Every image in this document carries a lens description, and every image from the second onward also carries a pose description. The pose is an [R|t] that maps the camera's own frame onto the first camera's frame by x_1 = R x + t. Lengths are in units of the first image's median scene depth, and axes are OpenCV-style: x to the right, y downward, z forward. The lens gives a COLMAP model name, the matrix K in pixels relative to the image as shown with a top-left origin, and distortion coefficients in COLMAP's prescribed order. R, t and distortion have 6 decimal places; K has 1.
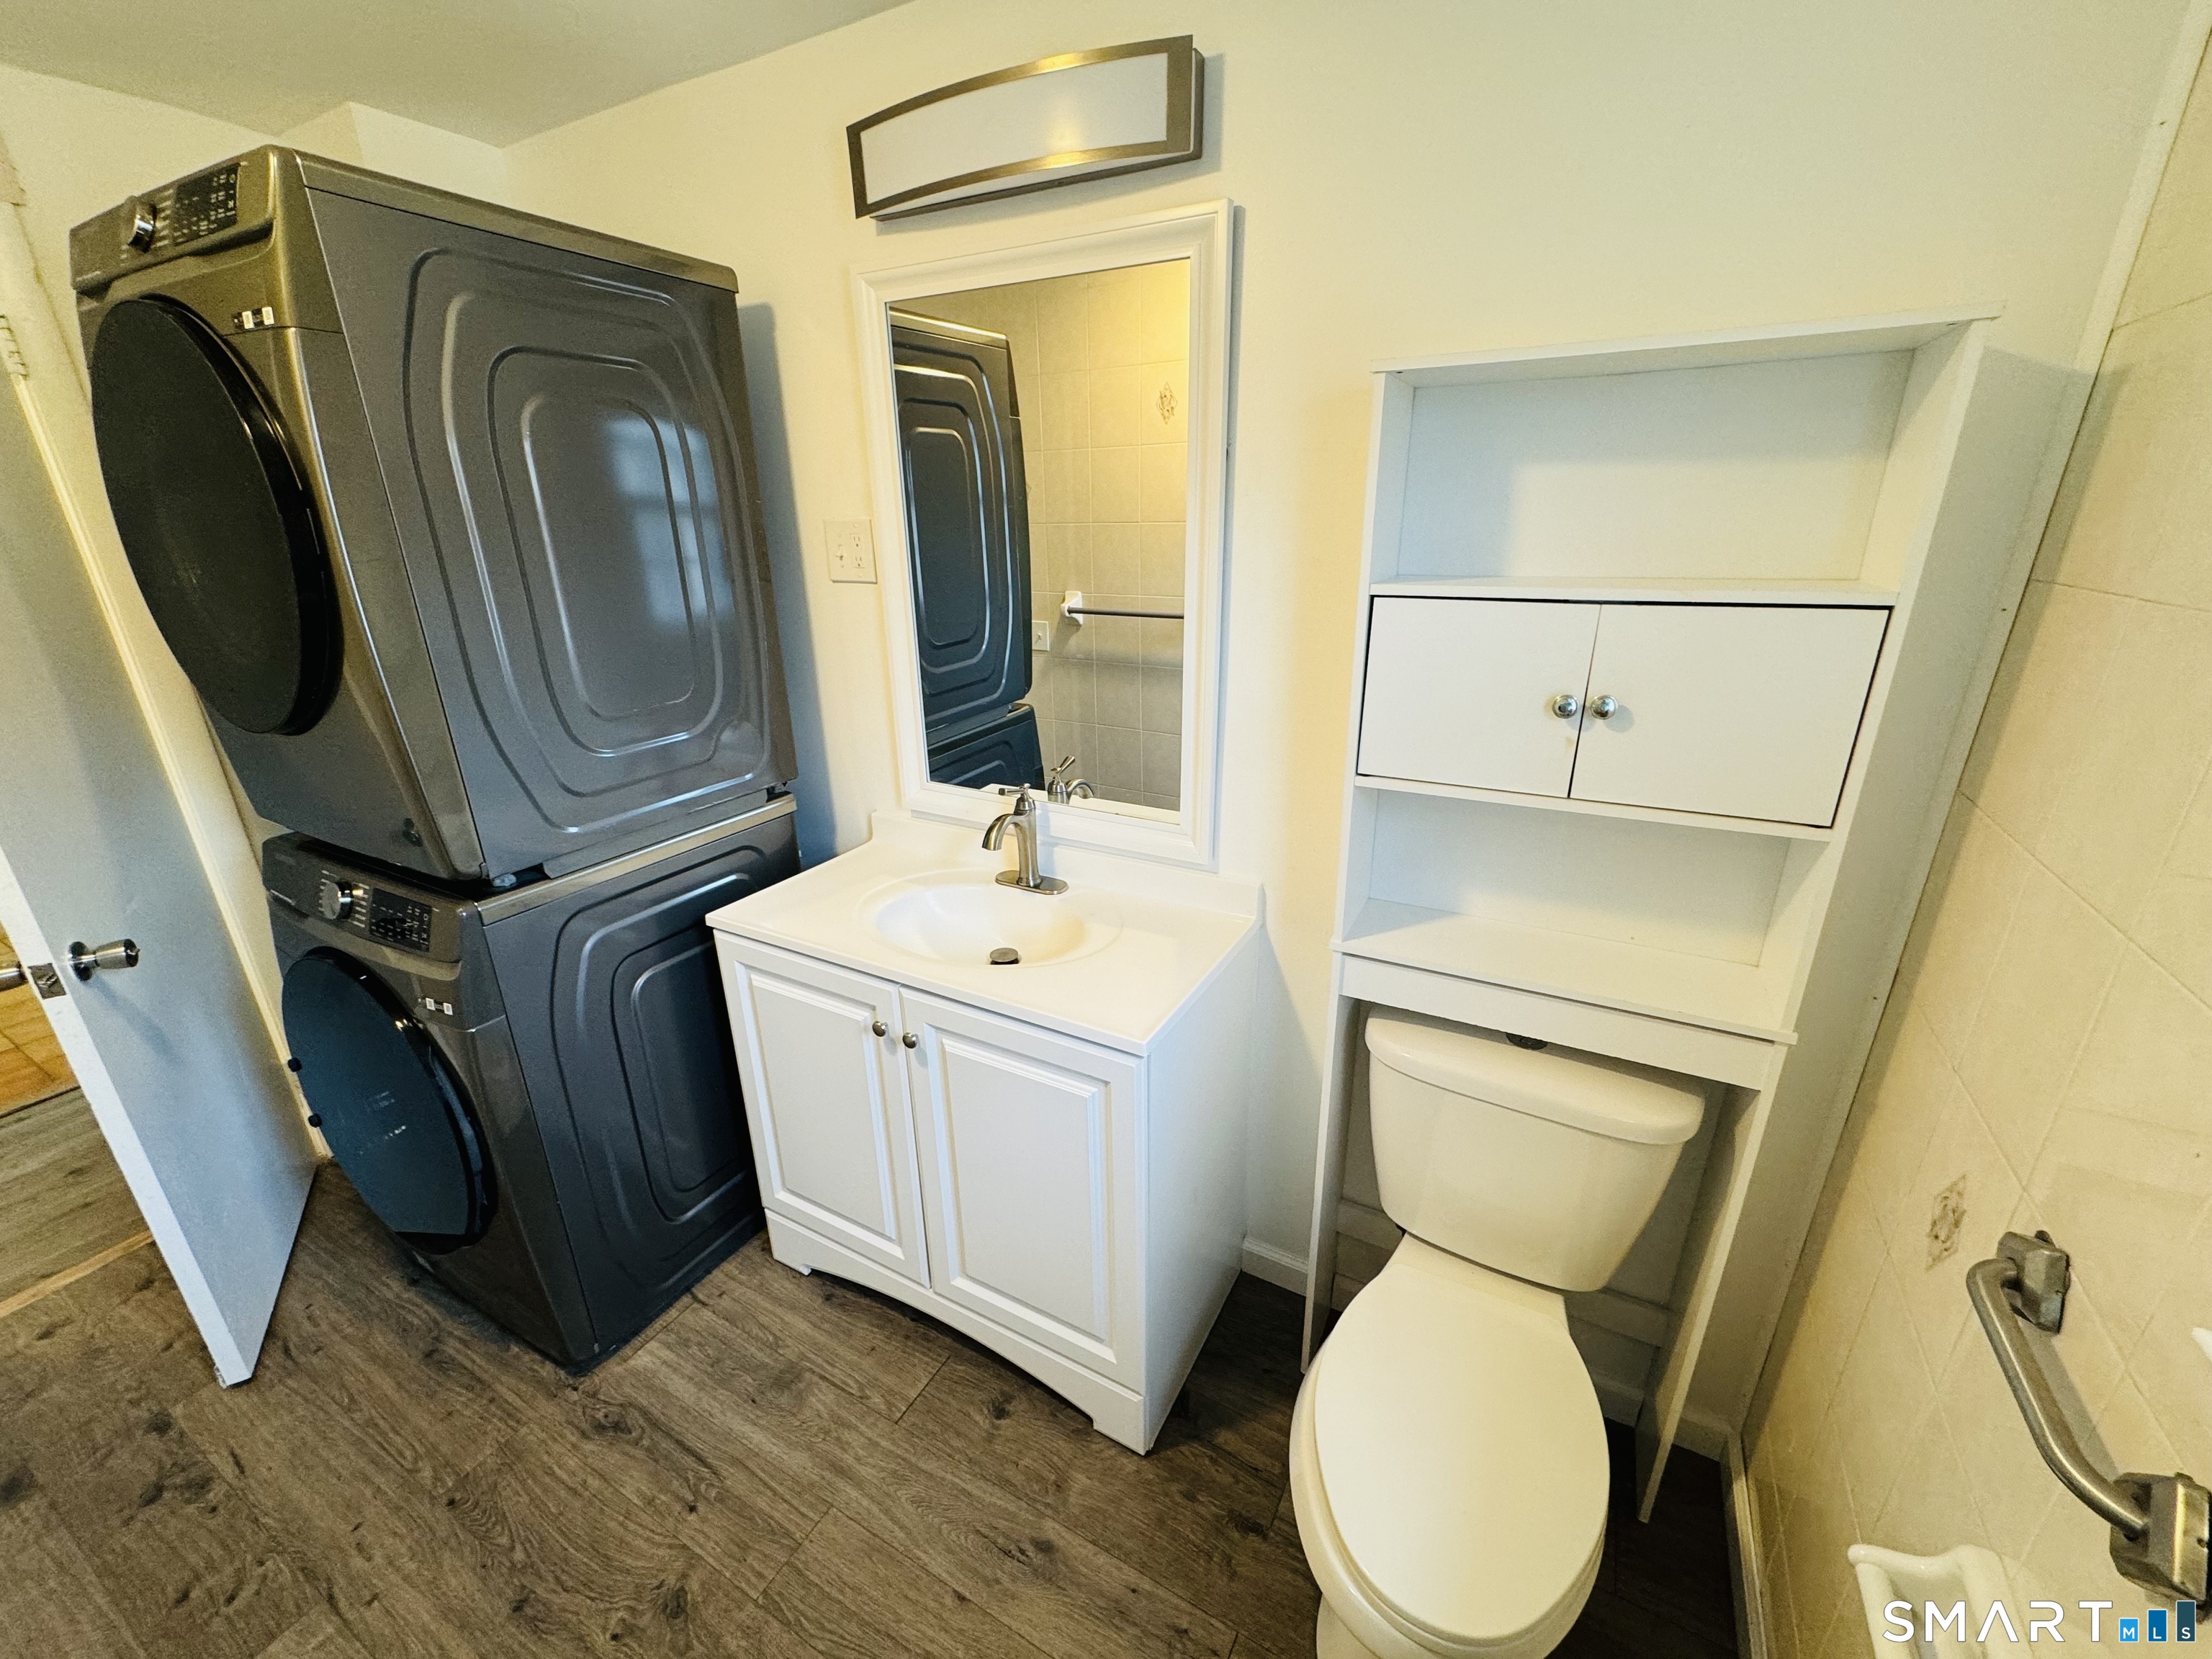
lens RADIAL K [[881.5, 0, 1109.1], [0, 881.5, 829.6], [0, 0, 1]] dist [-0.003078, -0.000622]
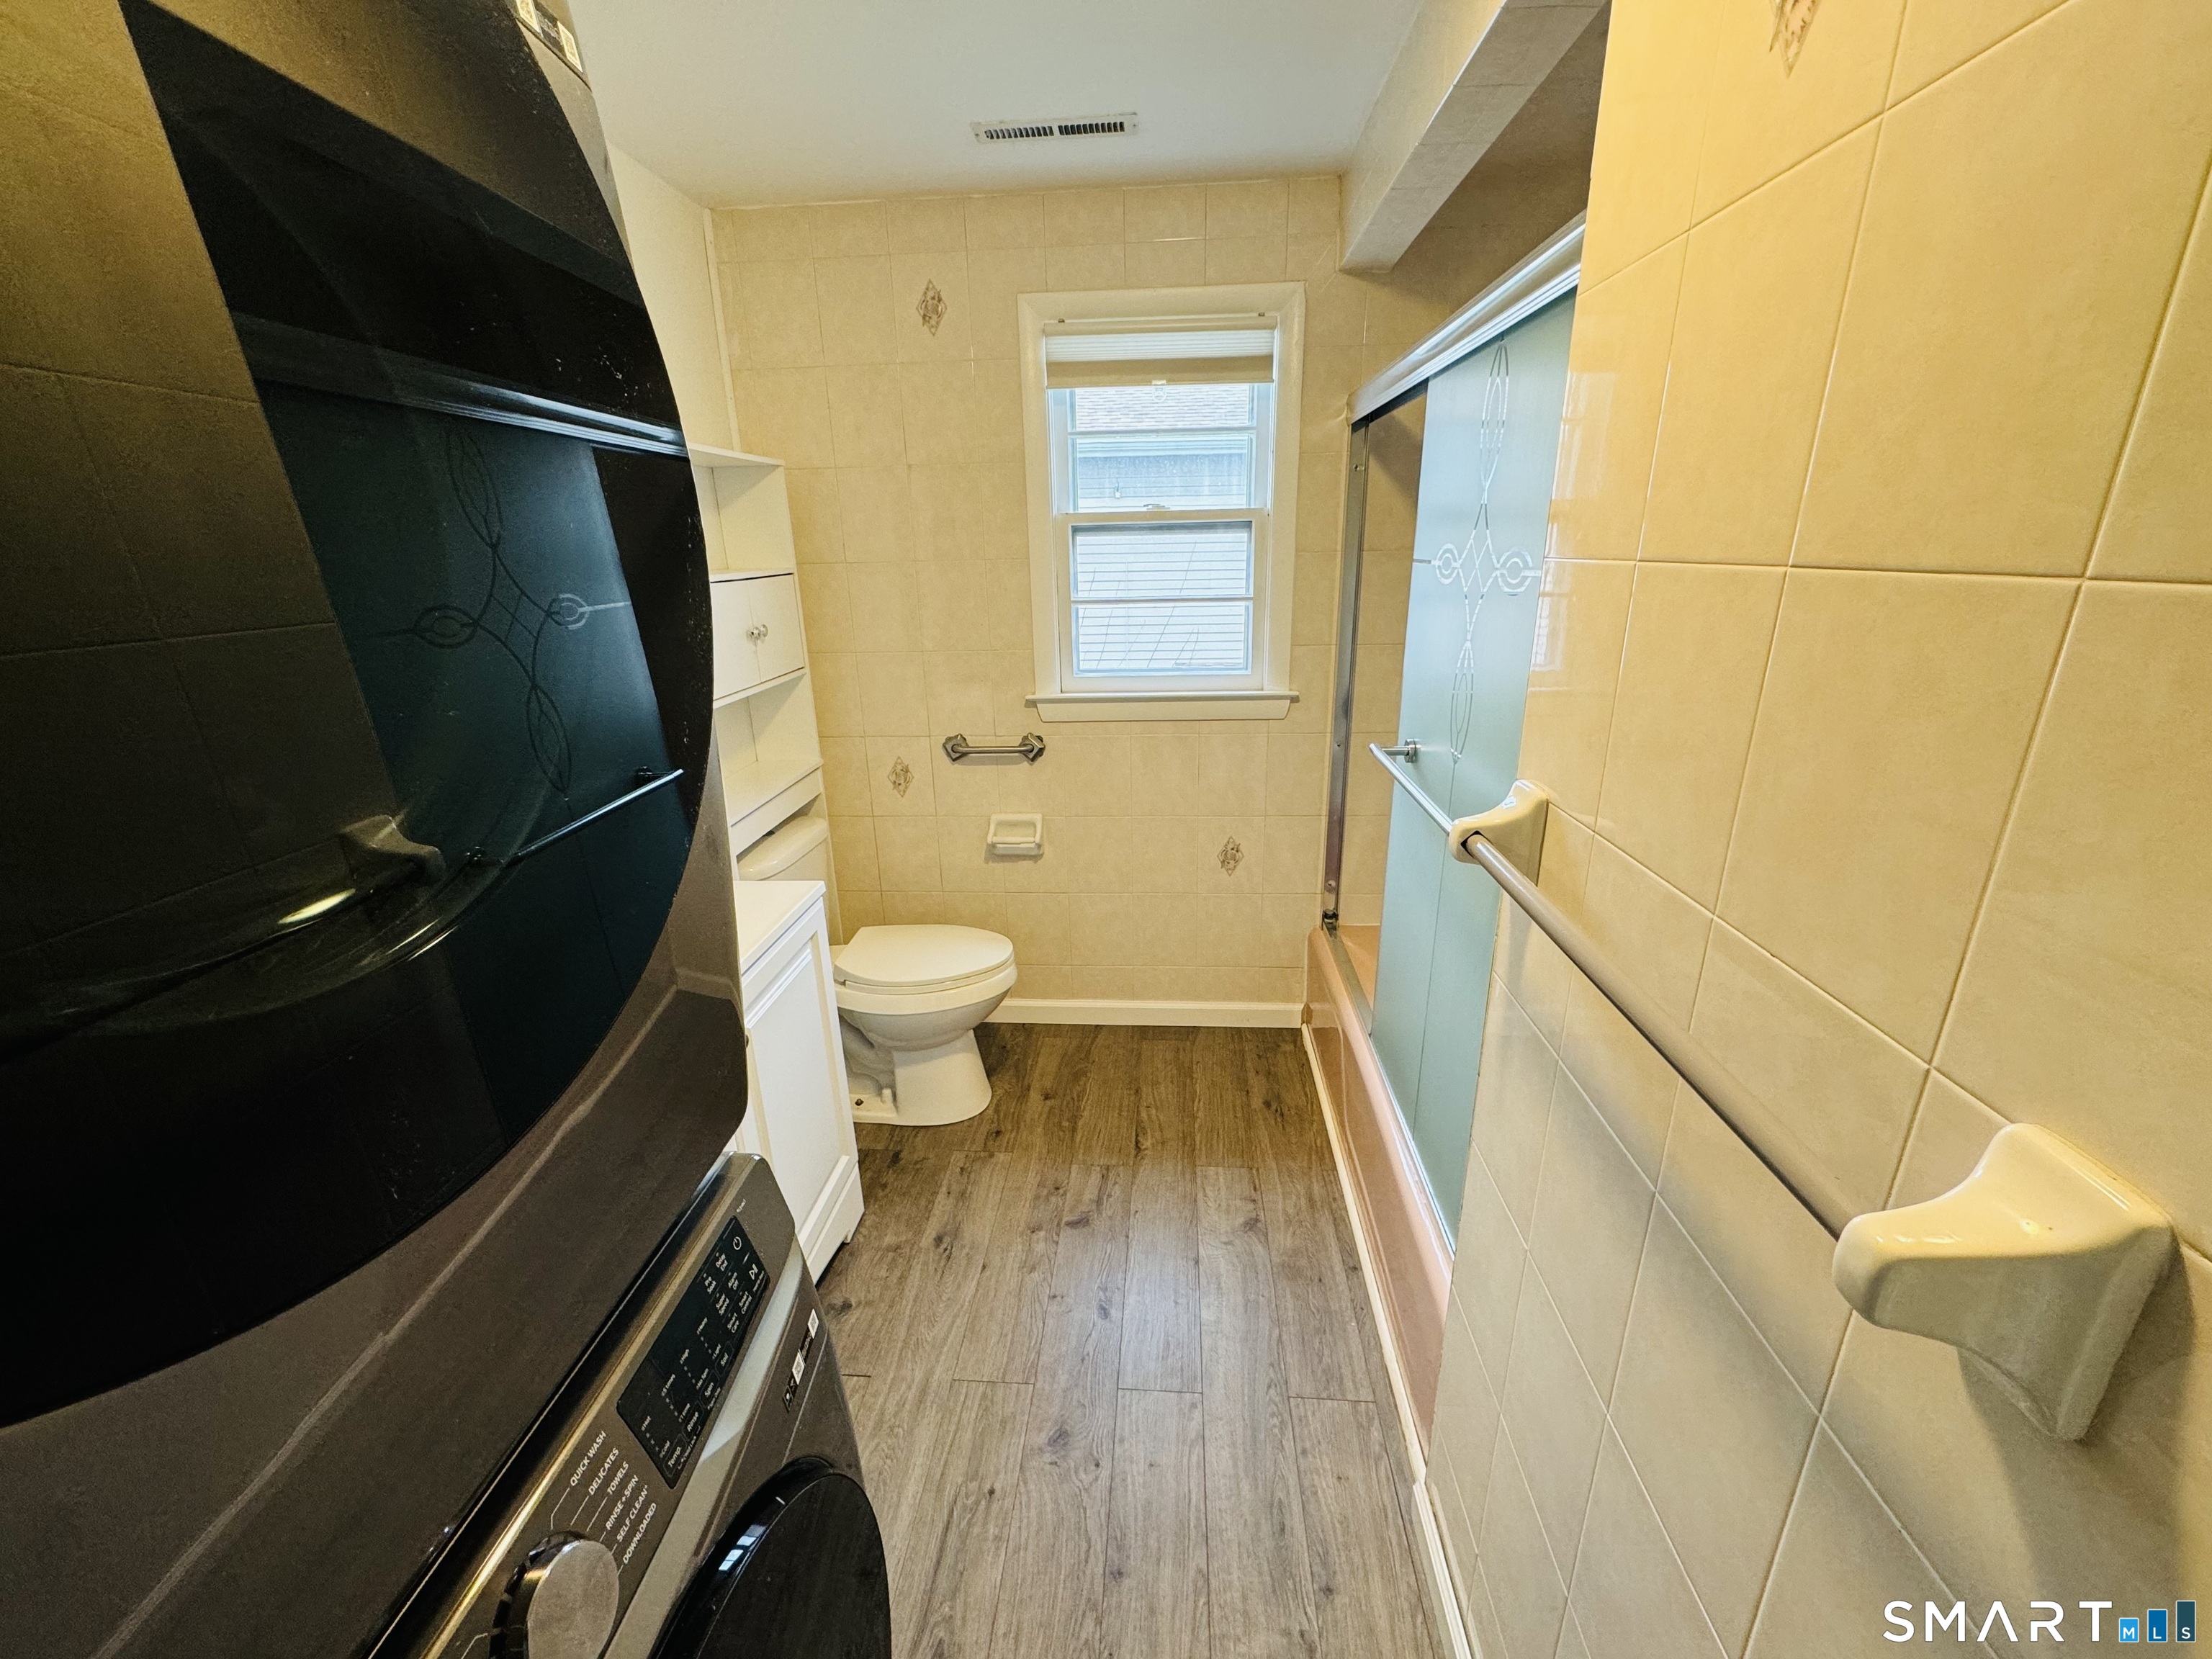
lens RADIAL K [[881.5, 0, 1109.8], [0, 881.5, 829.7], [0, 0, 1]] dist [-0.003078, -0.000622]
pose [[-0.421410, -0.265874, 0.867021, -1.217952], [0.326647, 0.847385, 0.418617, -0.254700], [-0.846000, 0.459619, -0.270250, 0.815699]]
